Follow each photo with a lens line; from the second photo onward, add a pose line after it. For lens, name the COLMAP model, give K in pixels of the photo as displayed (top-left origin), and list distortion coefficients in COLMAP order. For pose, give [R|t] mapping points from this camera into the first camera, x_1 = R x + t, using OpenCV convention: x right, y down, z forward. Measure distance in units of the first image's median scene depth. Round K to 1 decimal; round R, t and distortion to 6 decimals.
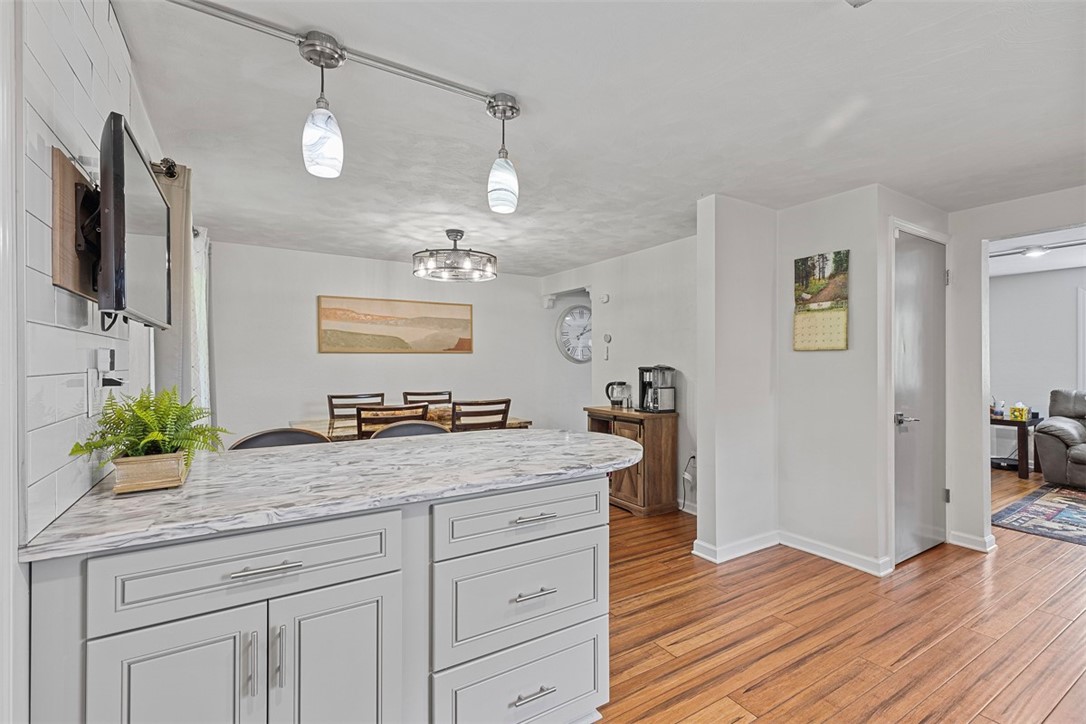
lens RADIAL K [[492.5, 0, 544.7], [0, 492.5, 363.6], [0, 0, 1]] dist [0.013915, -0.002883]
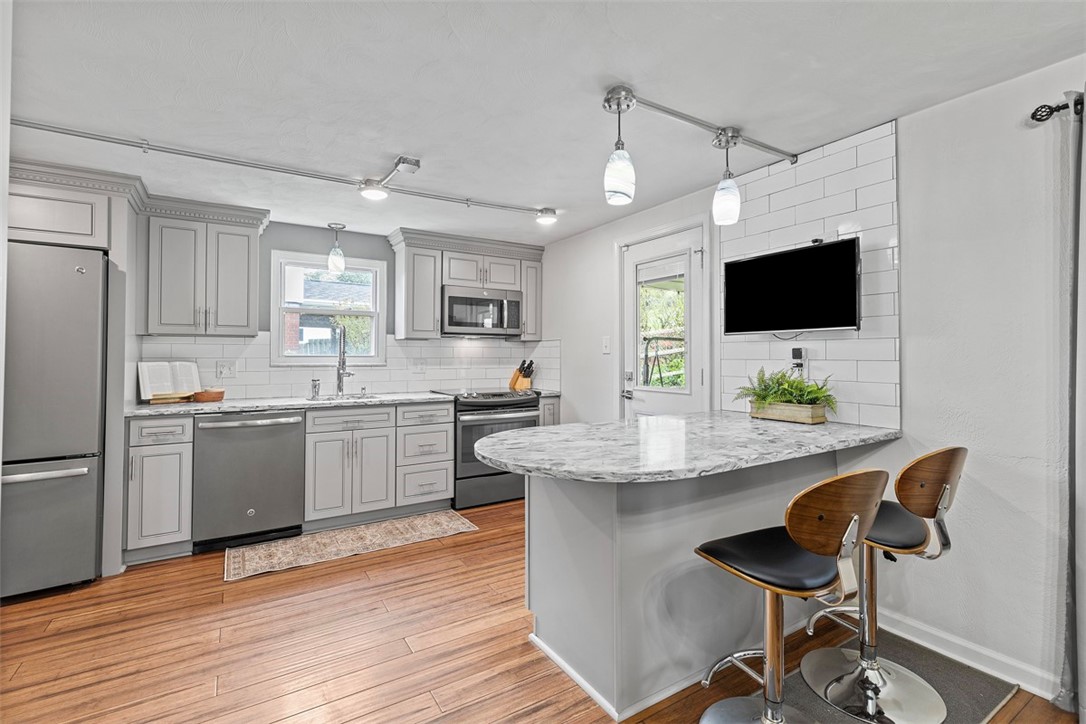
lens RADIAL K [[492.5, 0, 542.0], [0, 492.5, 346.5], [0, 0, 1]] dist [0.013915, -0.002883]
pose [[-0.999999, 0.000945, 0.001335, 0.035114], [0.000926, 0.999893, -0.014575, -0.001144], [-0.001349, -0.014573, -0.999893, 0.986158]]
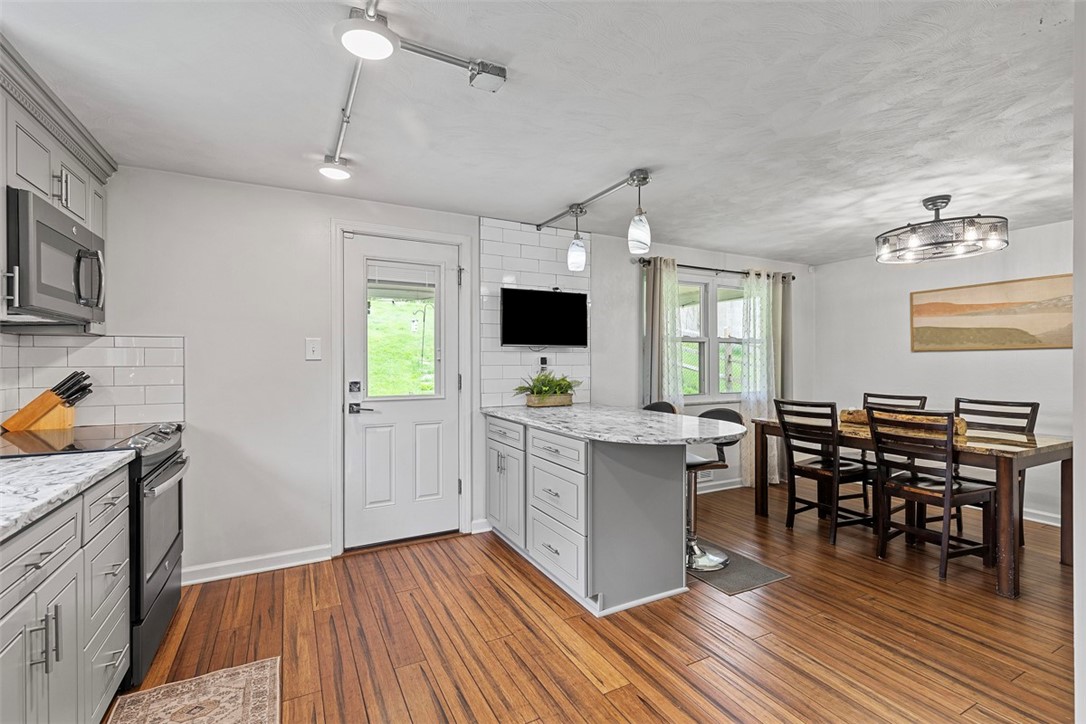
lens RADIAL K [[492.5, 0, 550.0], [0, 492.5, 363.8], [0, 0, 1]] dist [0.013915, -0.002883]
pose [[-0.063450, 0.004490, -0.997975, 0.652632], [-0.003544, 0.999983, 0.004725, -0.000332], [0.997979, 0.003836, -0.063433, 0.415023]]
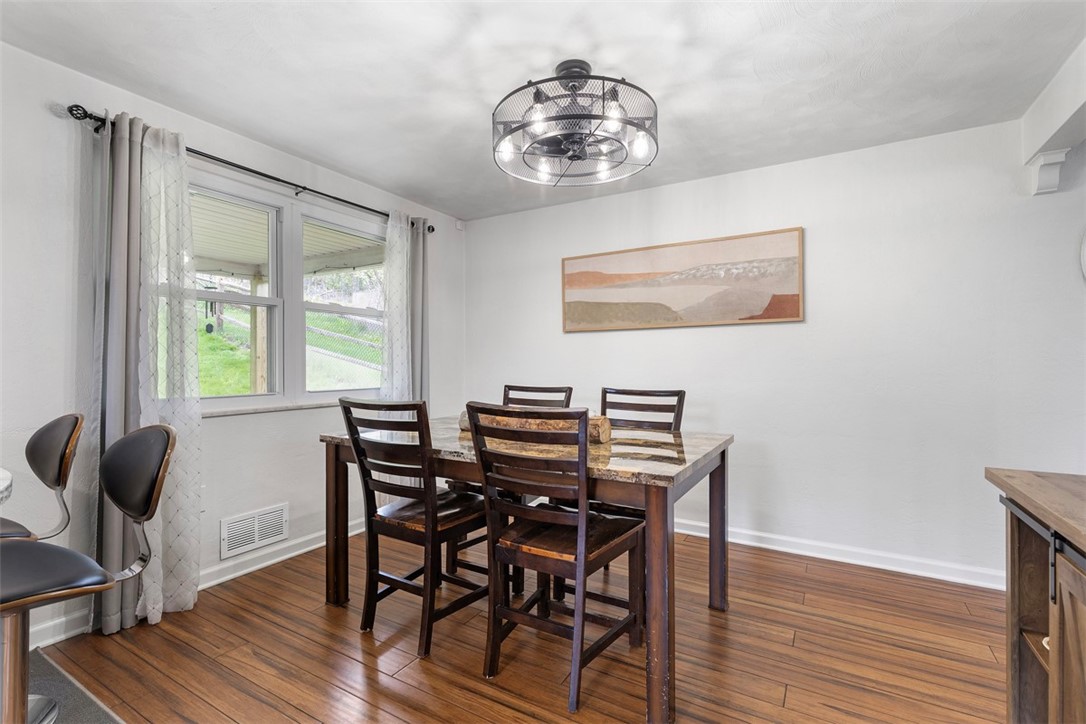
lens RADIAL K [[492.5, 0, 553.2], [0, 492.5, 362.2], [0, 0, 1]] dist [0.013915, -0.002883]
pose [[0.472549, -0.003113, -0.881299, 0.249246], [-0.004589, 0.999972, -0.005993, 0.033891], [0.881292, 0.006876, 0.472522, 0.729289]]
